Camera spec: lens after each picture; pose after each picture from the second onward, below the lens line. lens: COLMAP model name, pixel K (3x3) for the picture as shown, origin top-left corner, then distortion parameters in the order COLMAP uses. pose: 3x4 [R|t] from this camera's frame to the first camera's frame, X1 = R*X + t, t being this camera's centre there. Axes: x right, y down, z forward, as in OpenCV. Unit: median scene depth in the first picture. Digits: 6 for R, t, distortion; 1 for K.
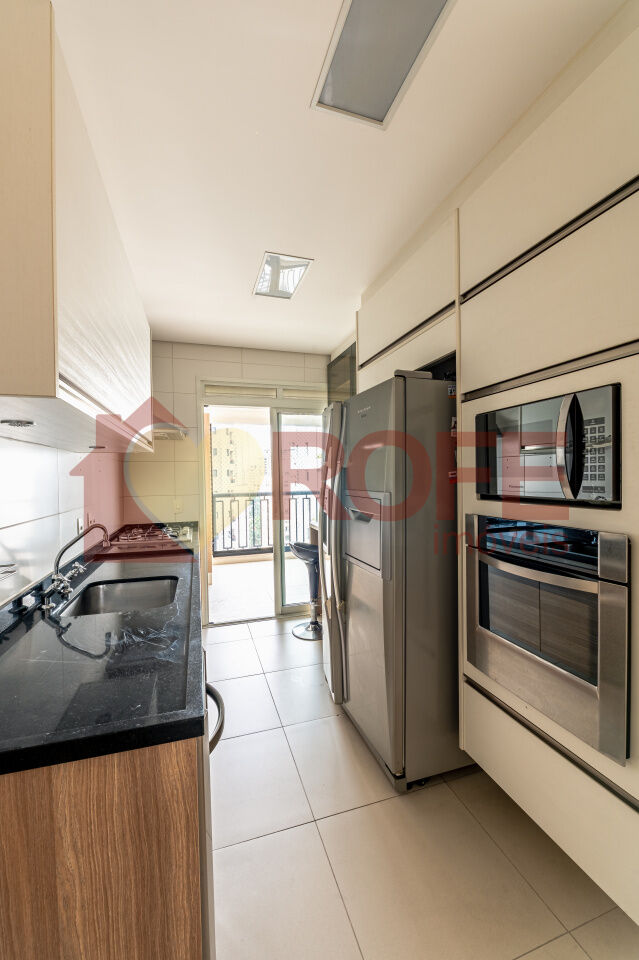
lens RADIAL K [[384.5, 0, 319.5], [0, 384.5, 480.0], [0, 0, 1]] dist [-0.018113, 0.000141]
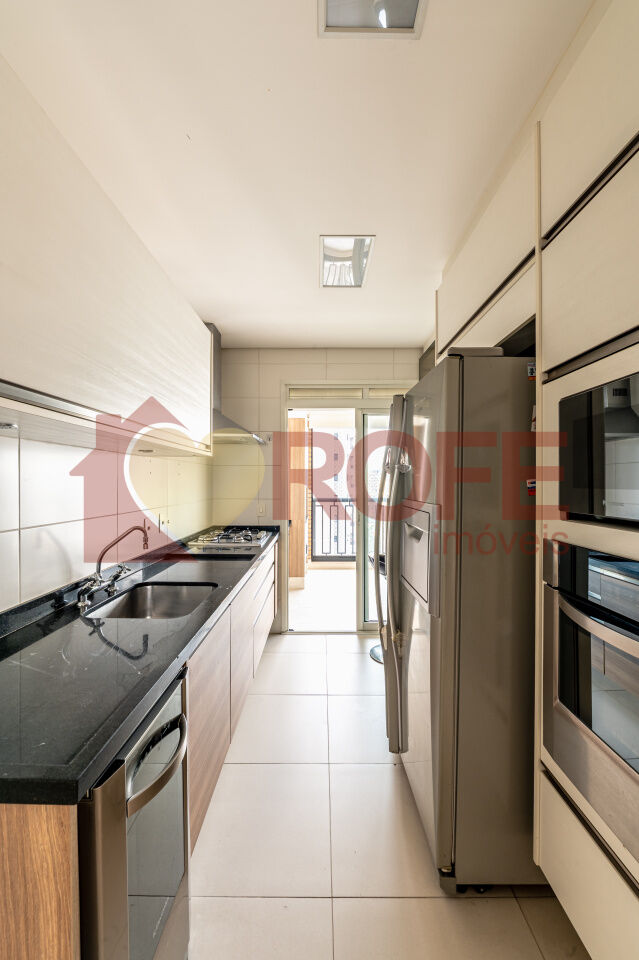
lens RADIAL K [[384.5, 0, 319.5], [0, 384.5, 480.0], [0, 0, 1]] dist [-0.018113, 0.000141]
pose [[0.950711, 0.013823, -0.309770, 0.185348], [-0.017902, 0.999786, -0.010331, -0.005585], [0.309561, 0.015368, 0.950755, 0.176394]]
